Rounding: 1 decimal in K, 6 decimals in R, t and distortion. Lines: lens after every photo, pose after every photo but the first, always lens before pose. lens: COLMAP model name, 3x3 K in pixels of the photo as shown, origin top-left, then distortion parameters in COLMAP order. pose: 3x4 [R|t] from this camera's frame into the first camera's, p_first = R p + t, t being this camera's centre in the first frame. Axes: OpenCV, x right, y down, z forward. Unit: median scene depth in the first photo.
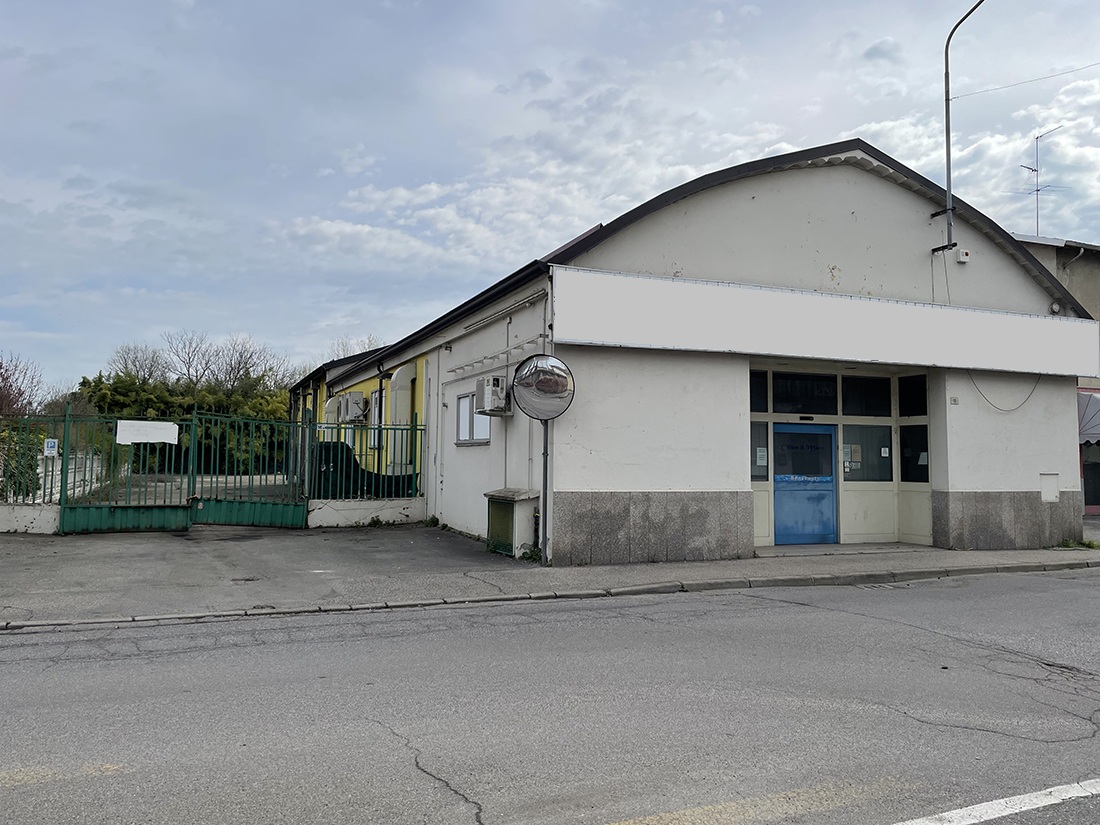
lens RADIAL K [[820.3, 0, 546.7], [0, 820.3, 410.7], [0, 0, 1]] dist [0.037829, -0.016125]
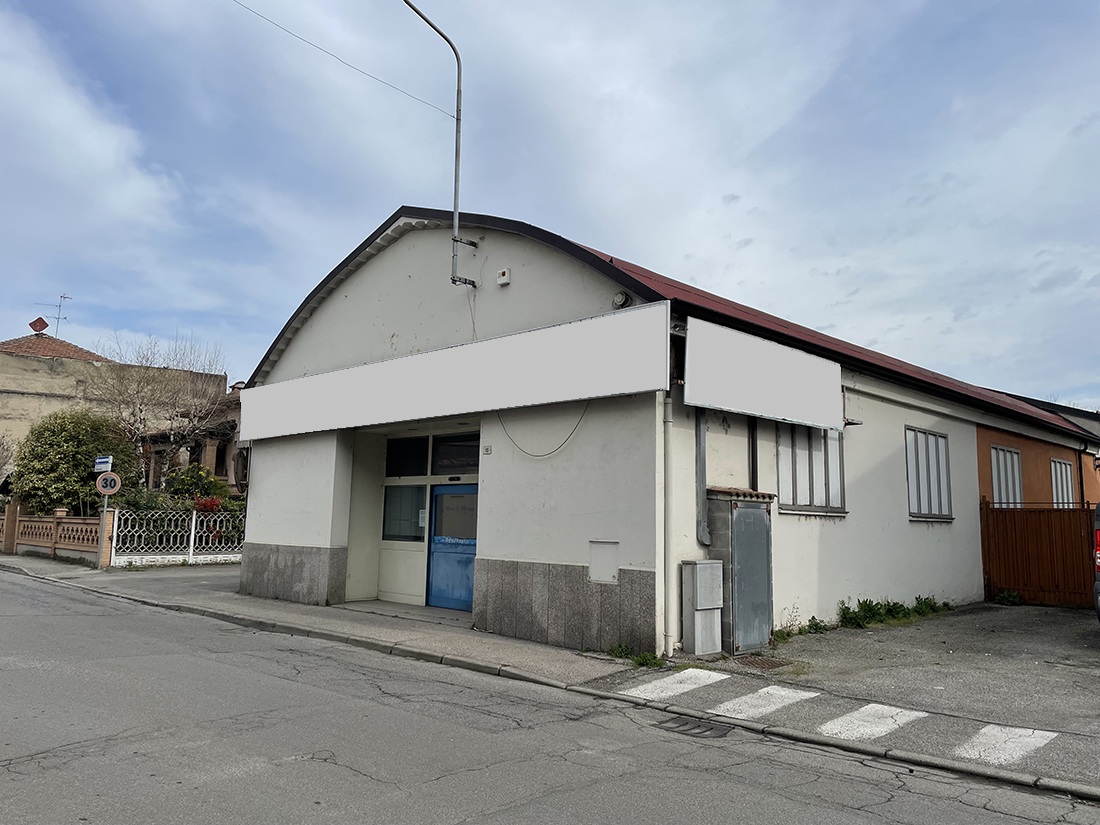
lens RADIAL K [[820.3, 0, 546.2], [0, 820.3, 410.5], [0, 0, 1]] dist [0.037829, -0.016125]
pose [[0.402026, -0.122350, -0.907417, 1.282999], [0.044737, 0.992473, -0.113998, 0.045495], [0.914535, 0.005236, 0.404473, 0.715424]]
